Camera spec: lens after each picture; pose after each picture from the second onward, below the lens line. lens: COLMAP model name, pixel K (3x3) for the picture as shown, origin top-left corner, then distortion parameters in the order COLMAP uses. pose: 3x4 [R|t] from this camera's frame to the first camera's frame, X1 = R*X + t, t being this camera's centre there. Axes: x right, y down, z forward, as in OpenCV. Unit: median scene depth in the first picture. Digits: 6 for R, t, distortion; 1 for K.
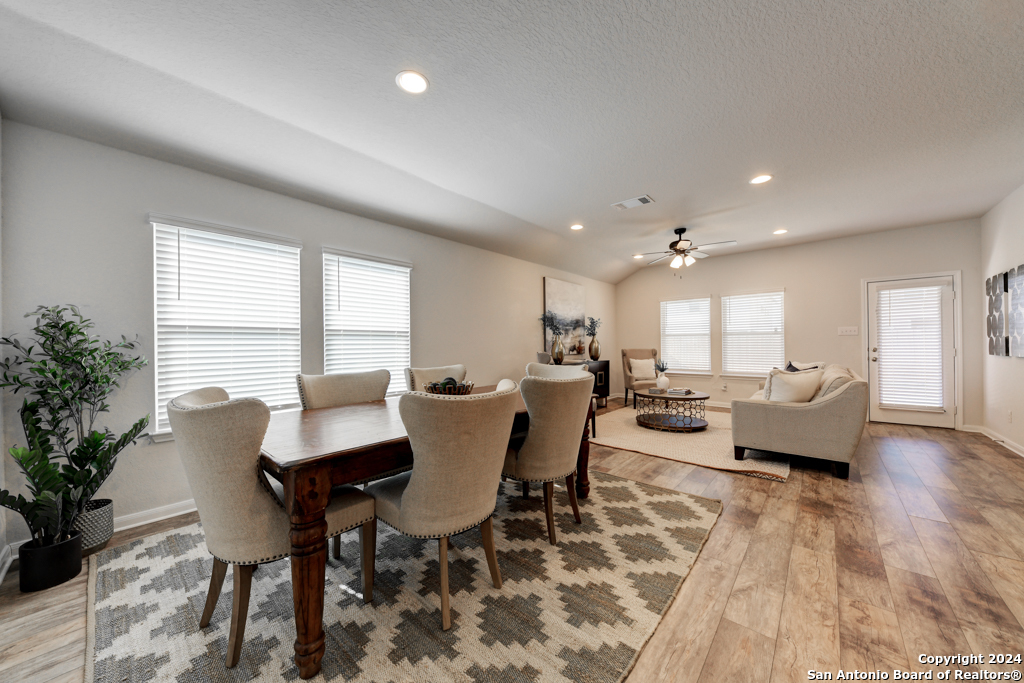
lens RADIAL K [[353.7, 0, 509.4], [0, 353.7, 345.8], [0, 0, 1]] dist [0.002099, -0.002862]
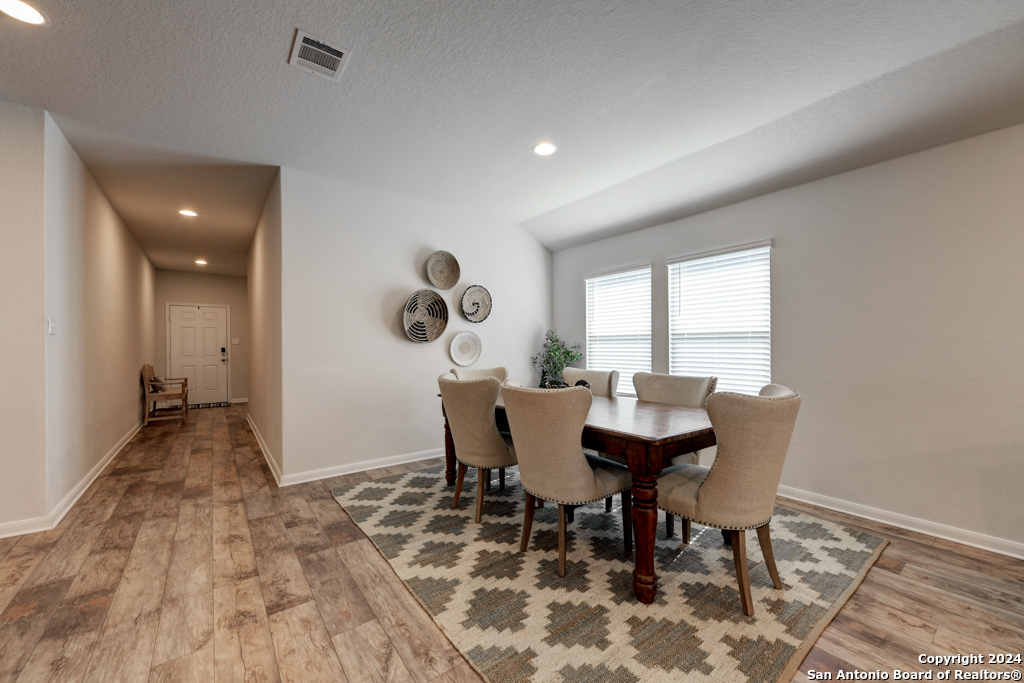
lens RADIAL K [[392.5, 0, 512.4], [0, 392.5, 347.7], [0, 0, 1]] dist [0.009265, -0.005608]
pose [[-0.195744, 0.010905, -0.980594, 0.635526], [-0.004973, 0.999914, 0.012112, -0.013160], [0.980642, 0.007247, -0.195673, 0.623467]]
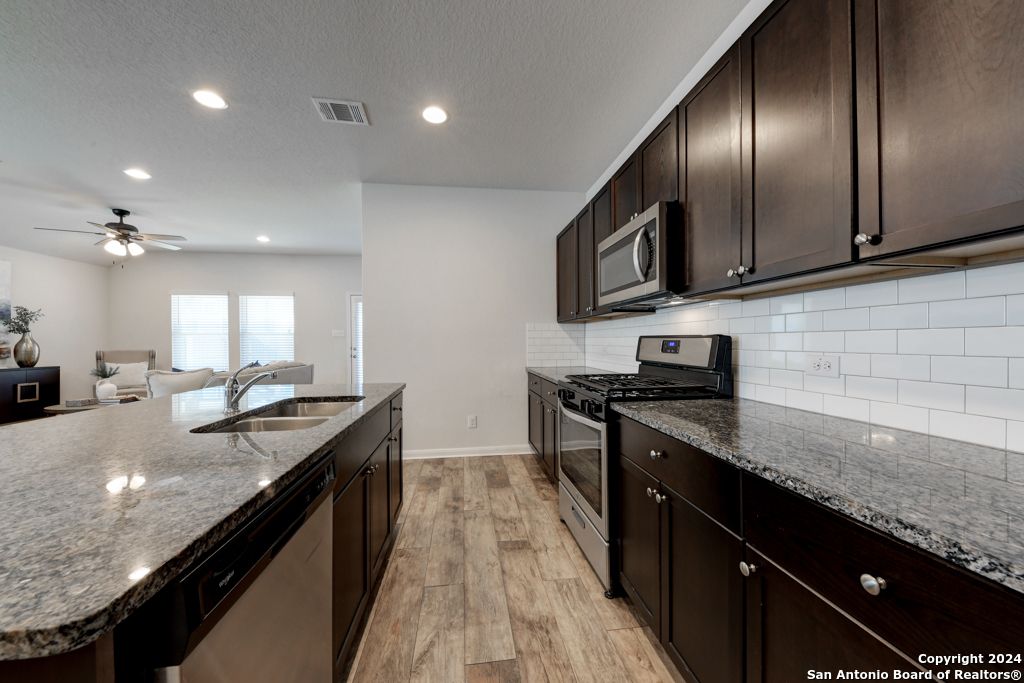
lens RADIAL K [[364.0, 0, 511.0], [0, 364.0, 339.3], [0, 0, 1]] dist [0.002263, -0.004079]
pose [[0.650859, 0.008273, 0.759154, 0.539900], [0.005000, 0.999872, -0.015183, 0.000898], [-0.759182, 0.013678, 0.650734, -0.355036]]
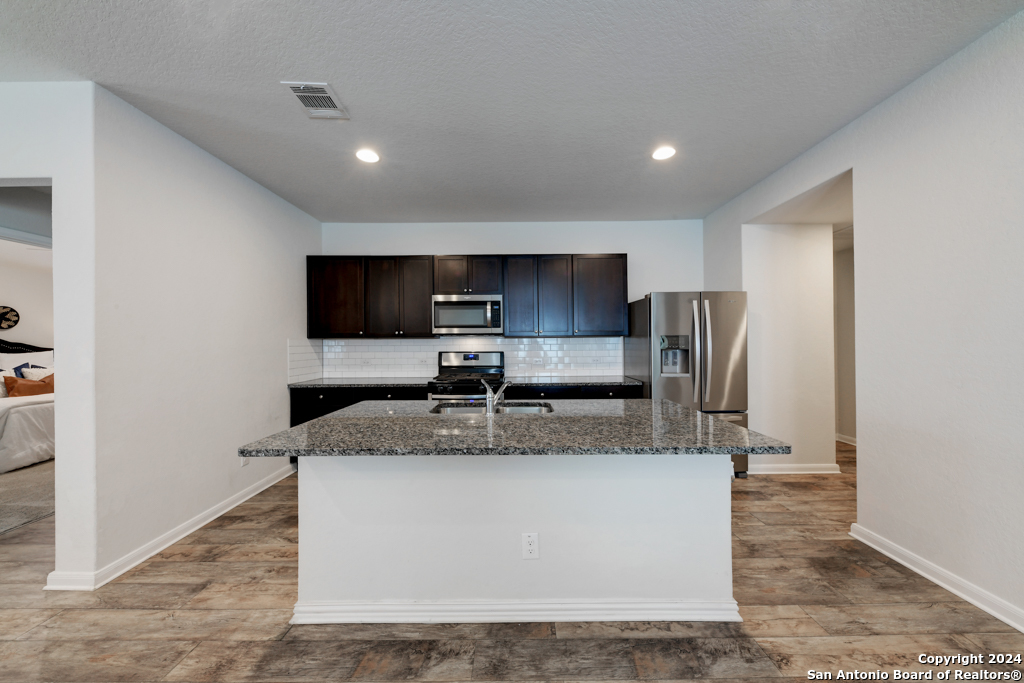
lens RADIAL K [[364.0, 0, 511.0], [0, 364.0, 339.3], [0, 0, 1]] dist [0.002263, -0.004079]
pose [[-0.656029, 0.017701, 0.754528, 0.231375], [0.018715, 0.999799, -0.007184, -0.037178], [-0.754504, 0.009408, -0.656228, 0.416800]]
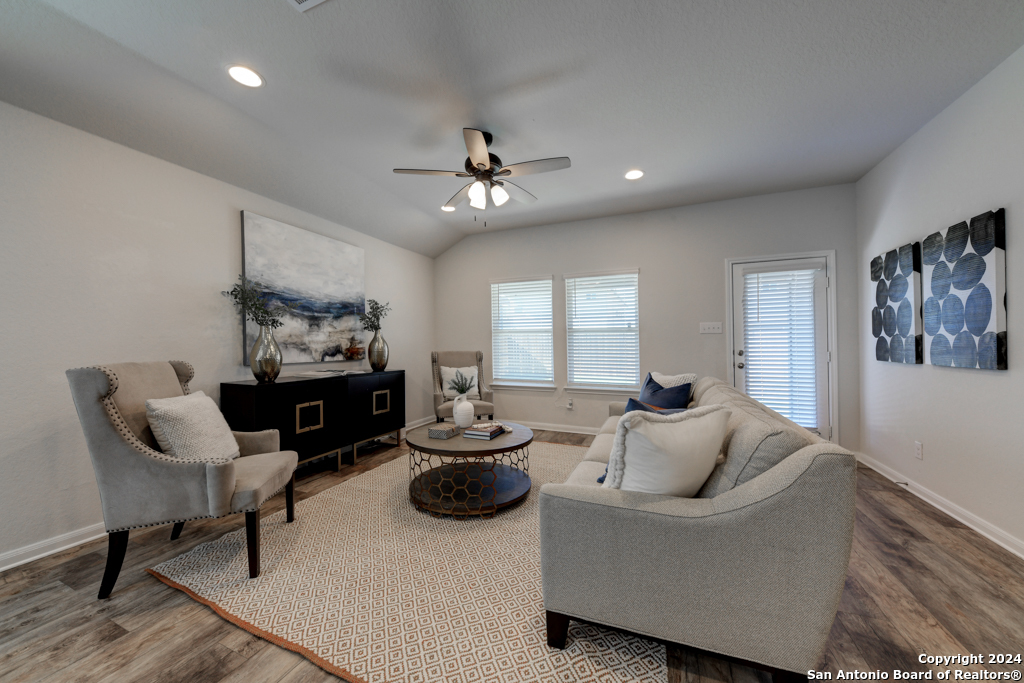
lens RADIAL K [[353.7, 0, 509.4], [0, 353.7, 345.8], [0, 0, 1]] dist [0.002099, -0.002862]
pose [[0.946794, 0.002212, 0.321831, 0.430606], [-0.002729, 0.999996, 0.001155, -0.004873], [-0.321827, -0.001972, 0.946796, 0.588858]]
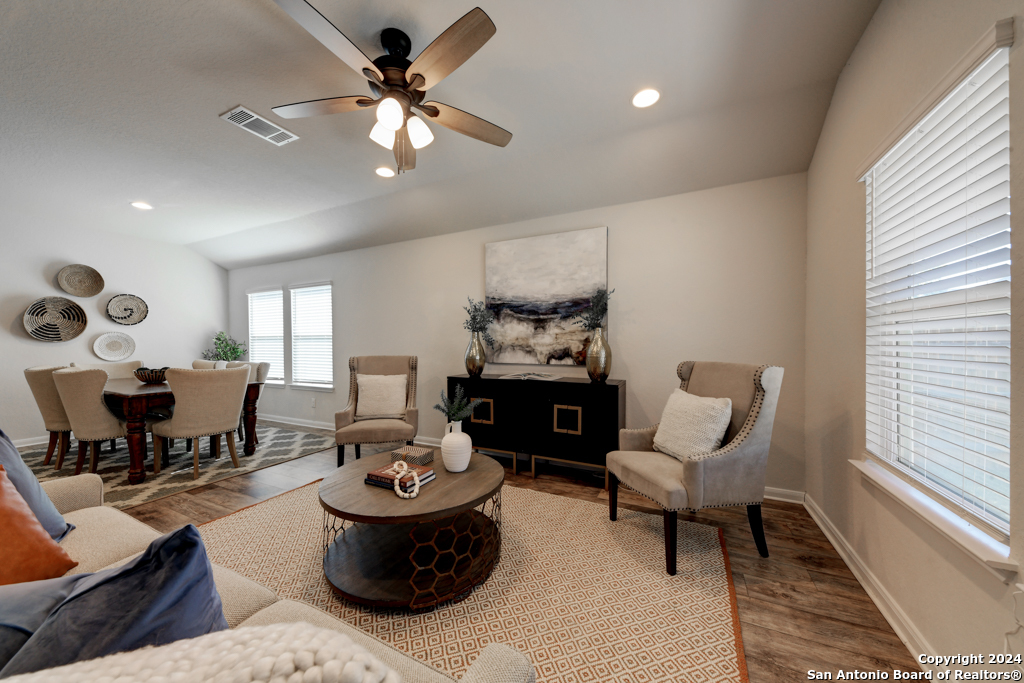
lens RADIAL K [[354.2, 0, 510.7], [0, 354.2, 348.3], [0, 0, 1]] dist [0.001040, -0.000110]
pose [[0.262022, 0.019147, -0.964872, 1.098912], [-0.003633, 0.999816, 0.018854, -0.018635], [0.965055, -0.001435, 0.262044, 1.274846]]
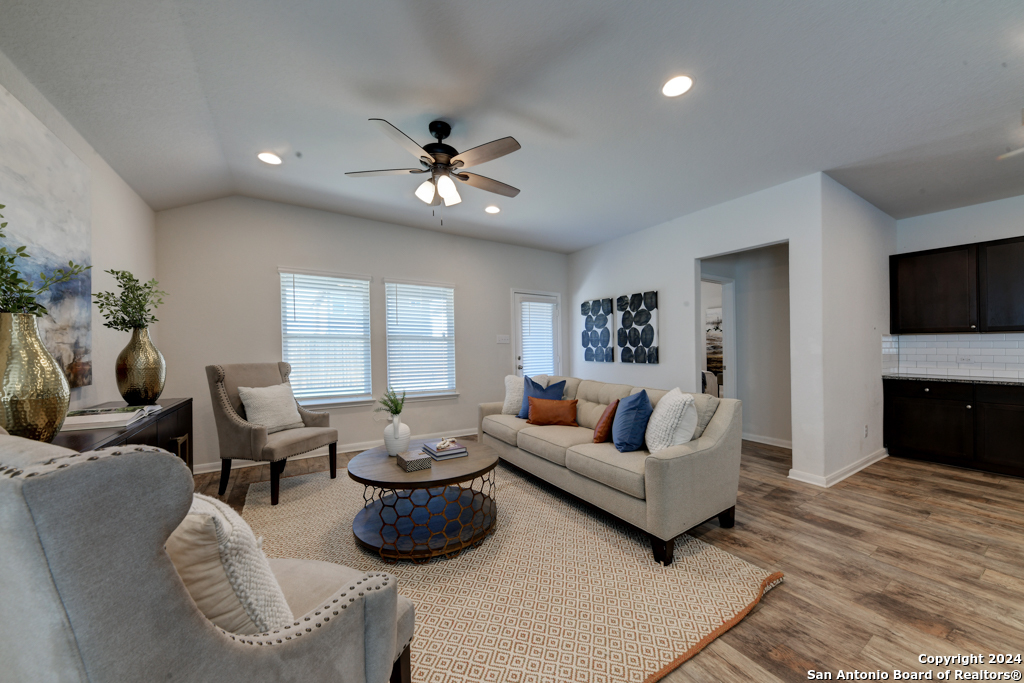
lens RADIAL K [[357.2, 0, 509.2], [0, 357.2, 350.4], [0, 0, 1]] dist [0.006140, -0.003314]
pose [[0.289300, 0.003039, 0.957234, 0.032792], [0.003879, 0.999983, -0.004347, -0.009640], [-0.957231, 0.004971, 0.289283, 0.955848]]
